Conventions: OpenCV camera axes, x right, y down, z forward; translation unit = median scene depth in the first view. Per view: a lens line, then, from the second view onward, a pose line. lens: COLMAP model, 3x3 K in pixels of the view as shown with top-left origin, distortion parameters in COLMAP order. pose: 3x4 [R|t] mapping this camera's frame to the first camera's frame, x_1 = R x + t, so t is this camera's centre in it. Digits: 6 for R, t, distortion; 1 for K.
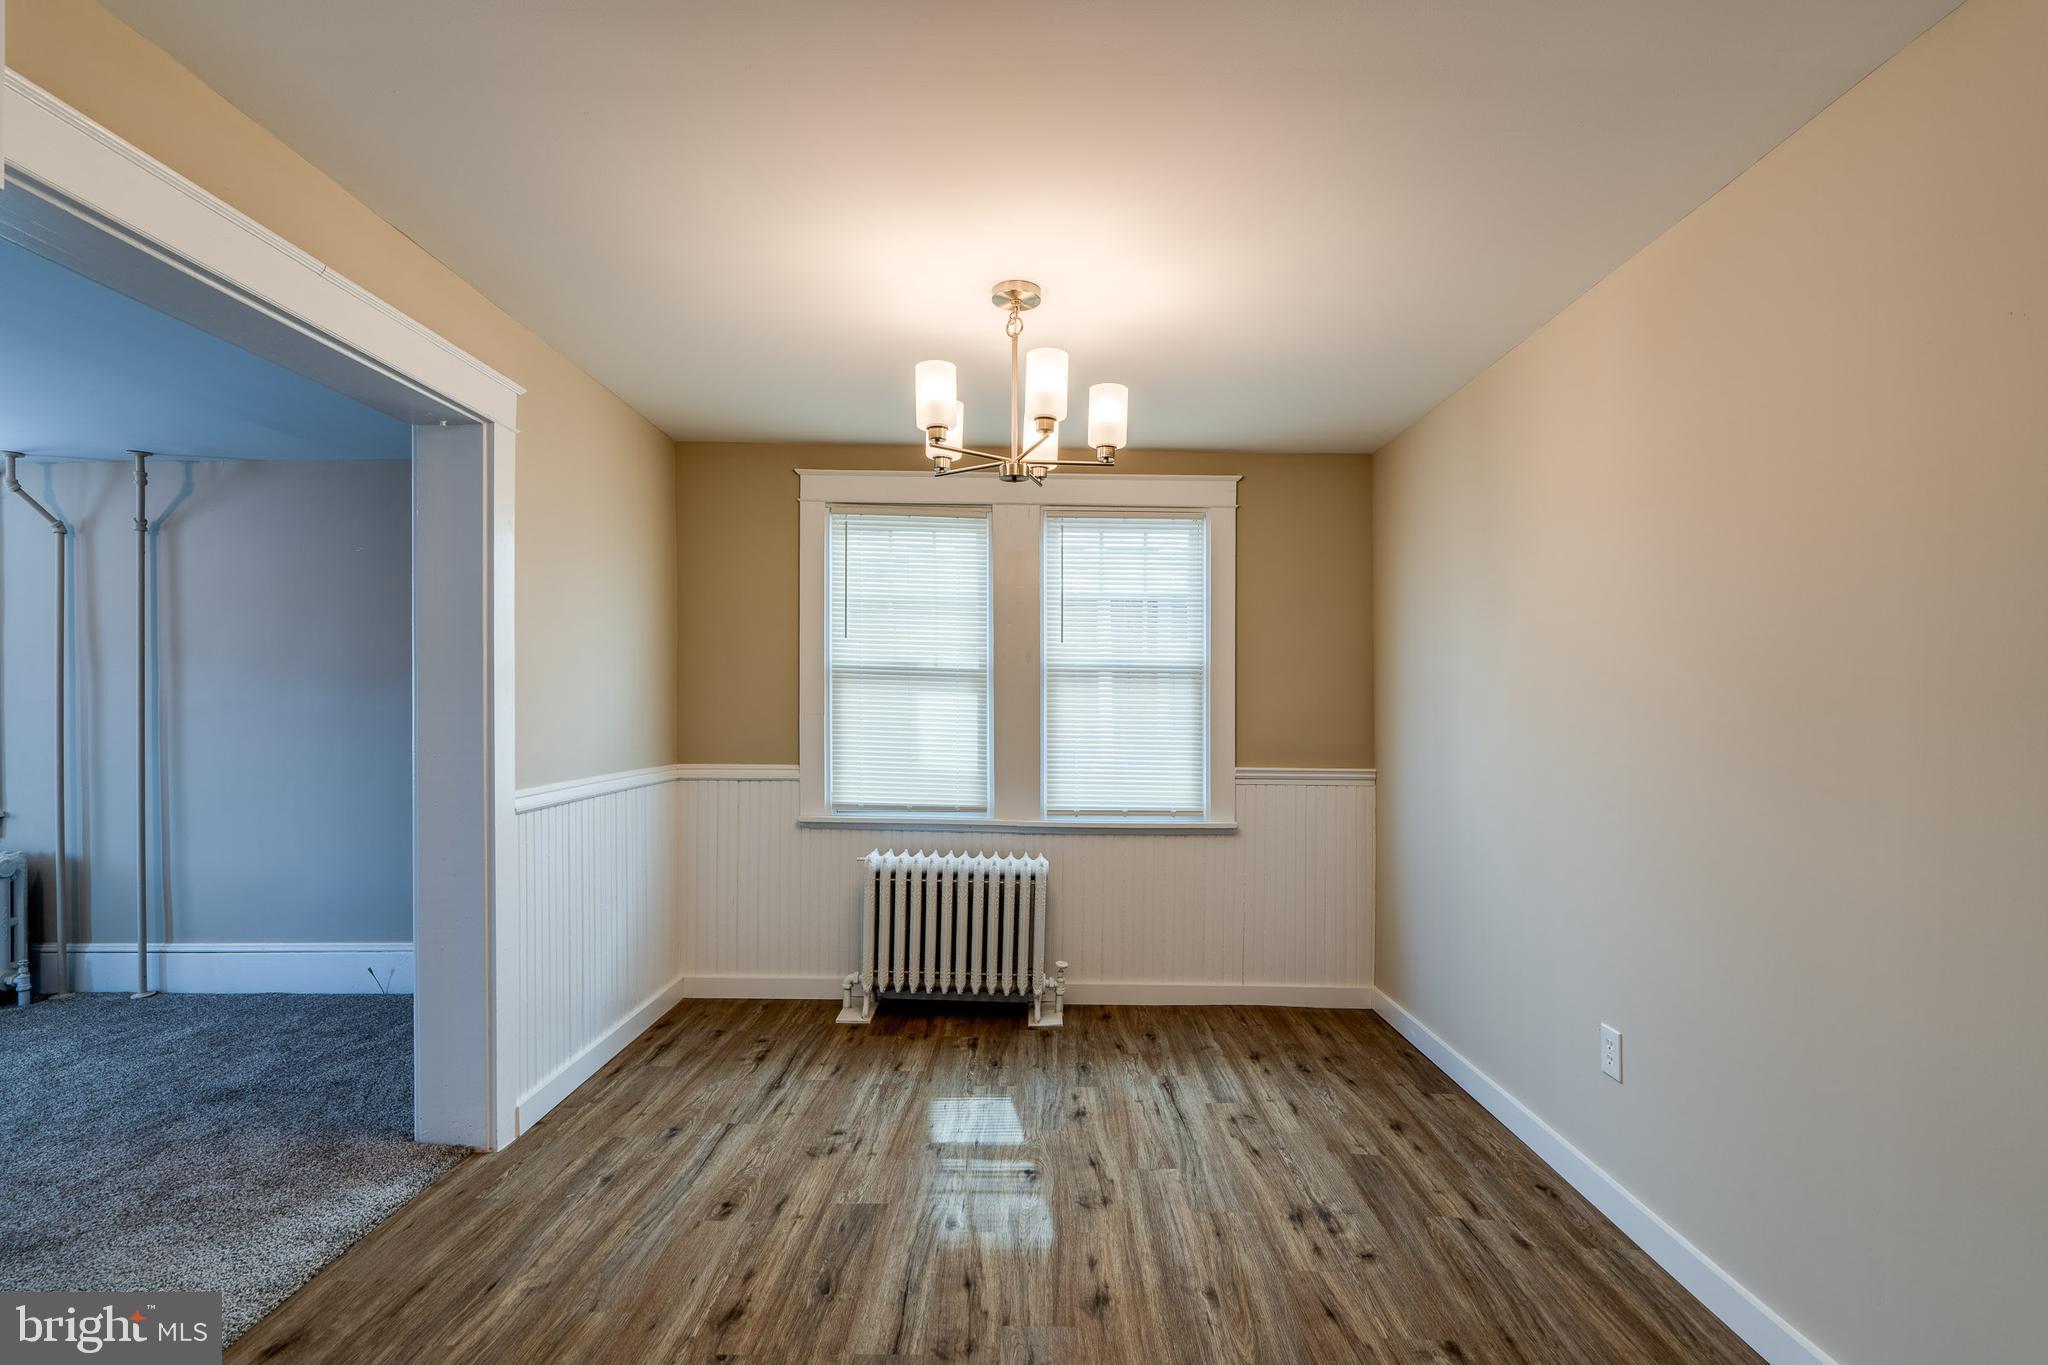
lens RADIAL K [[933.3, 0, 1024.3], [0, 933.3, 710.9], [0, 0, 1]] dist [-0.005495, 0.000970]
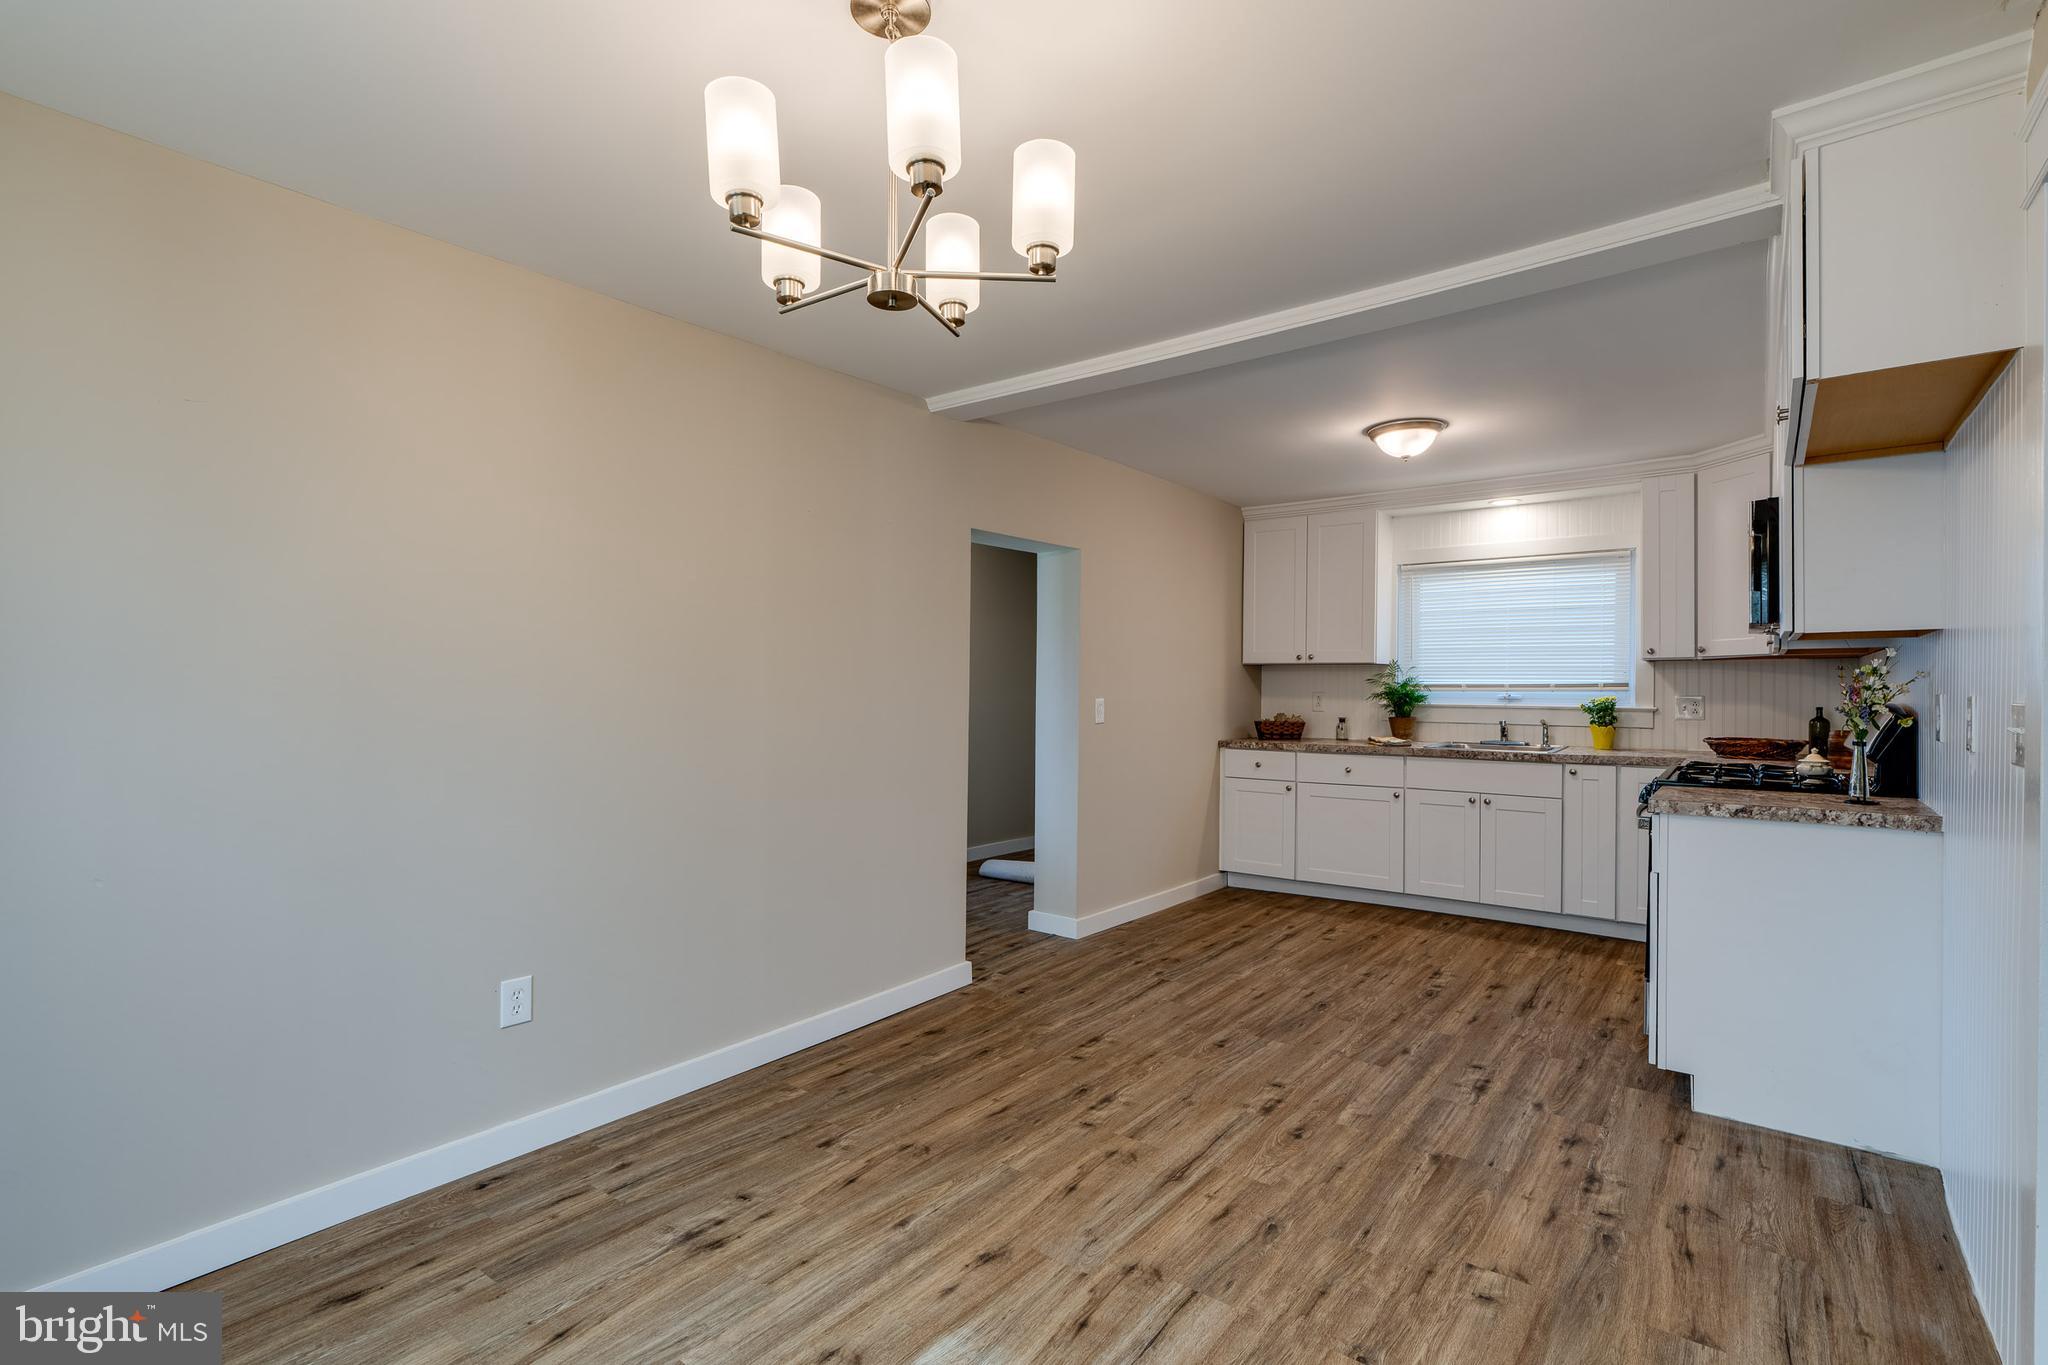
lens RADIAL K [[943.0, 0, 1031.3], [0, 943.0, 691.5], [0, 0, 1]] dist [-0.001573, 0.000393]
pose [[-0.798586, -0.008343, 0.601822, -0.296622], [-0.005051, 0.999962, 0.007159, 0.002286], [-0.601859, 0.002677, -0.798598, 0.928583]]
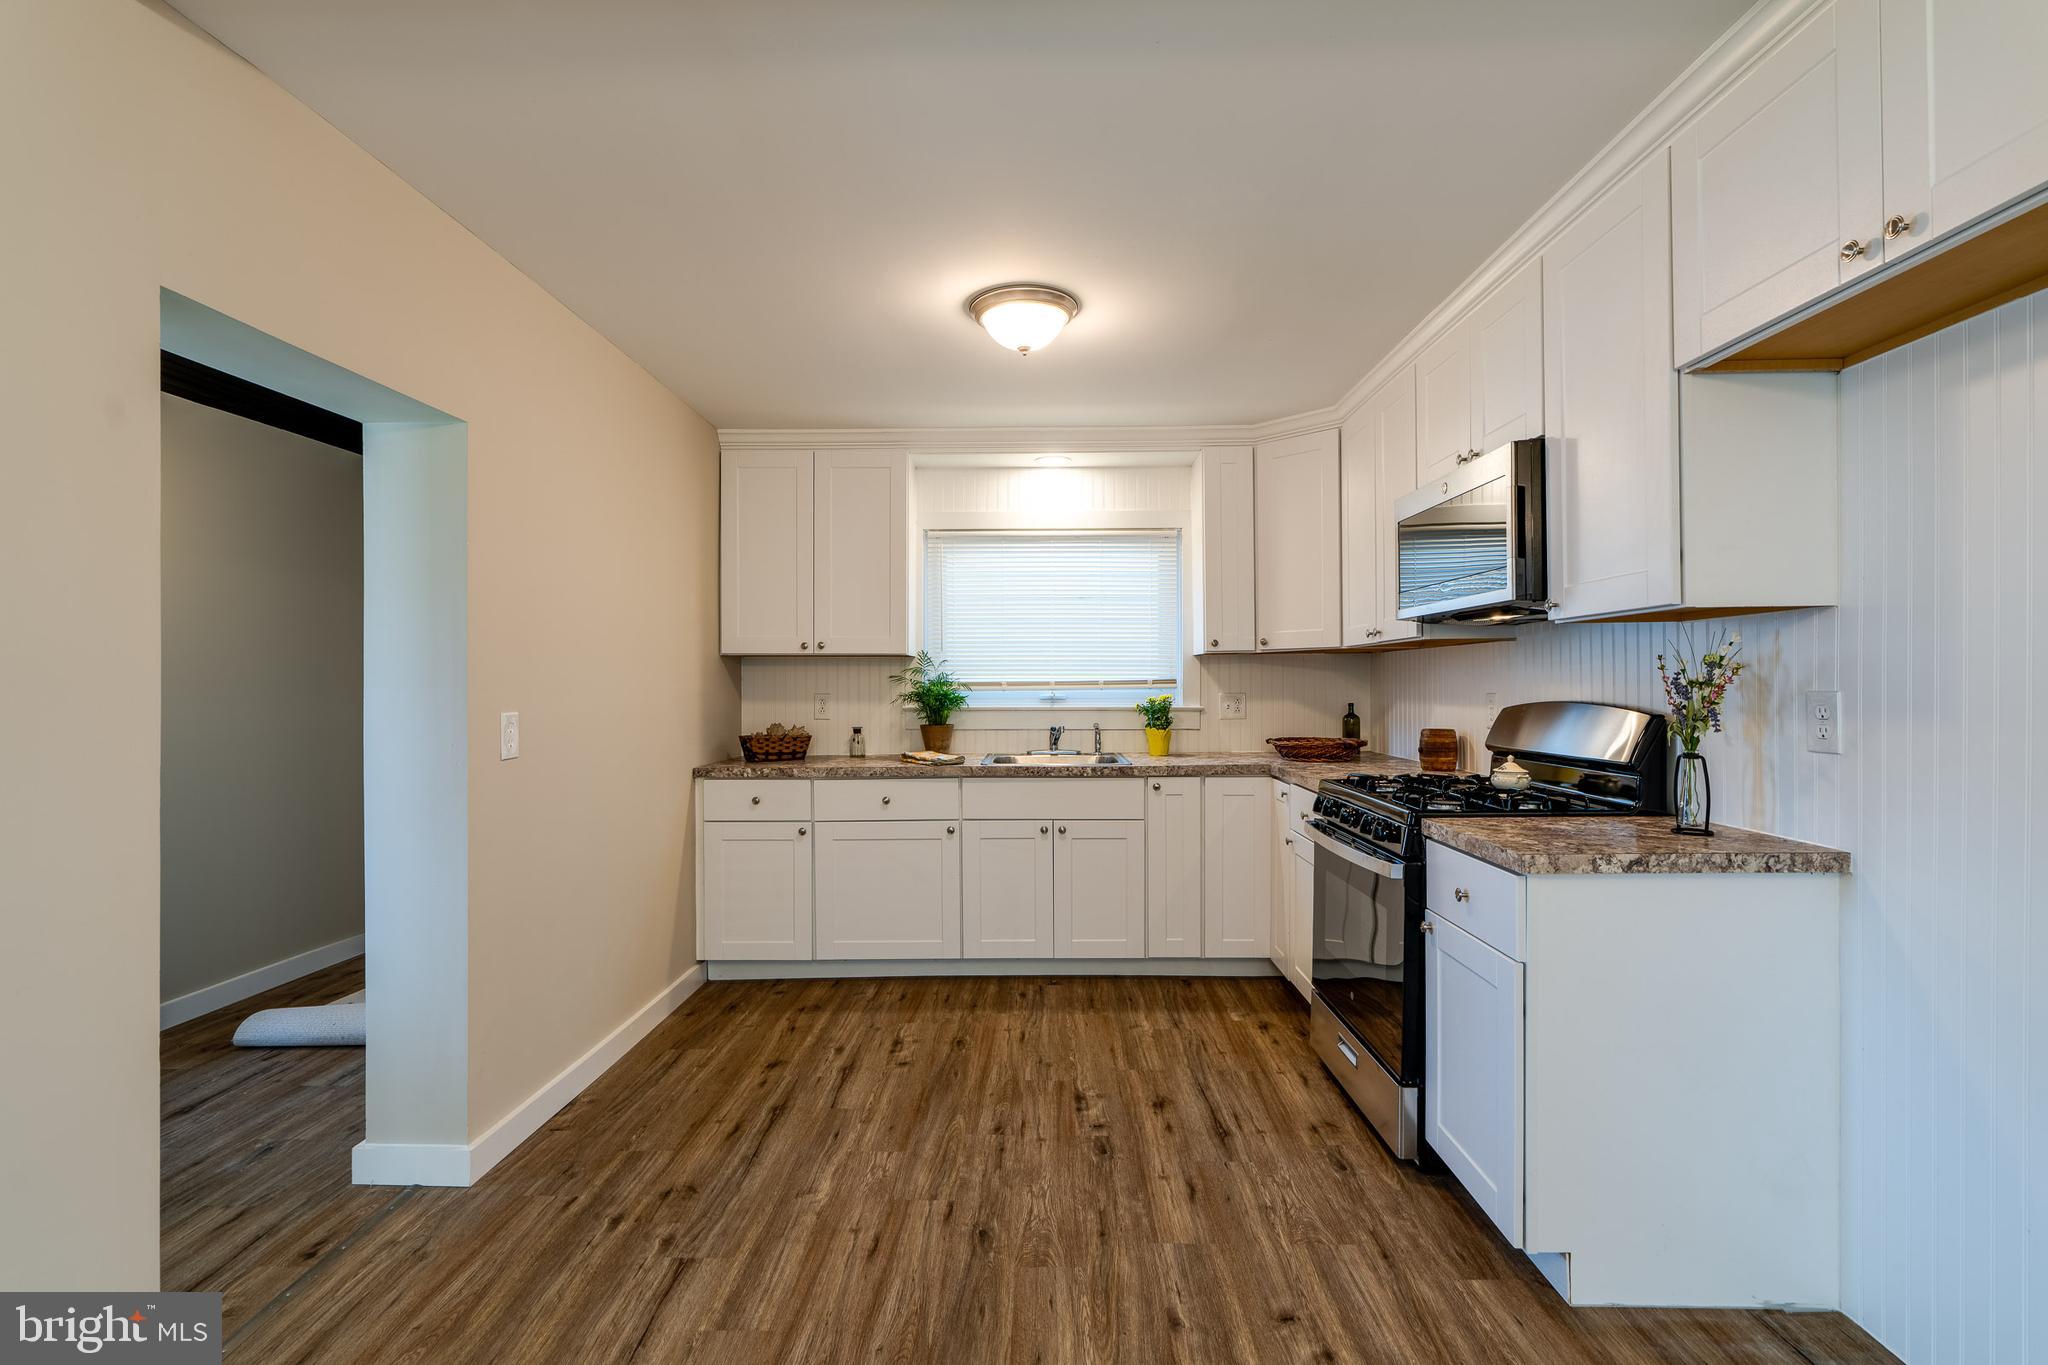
lens RADIAL K [[929.0, 0, 1020.0], [0, 929.0, 692.4], [0, 0, 1]] dist [-0.004309, 0.000555]
pose [[-0.999936, 0.002505, 0.011010, 0.012095], [0.002606, 0.999954, 0.009233, 0.000827], [-0.010987, 0.009262, -0.999897, 0.531370]]
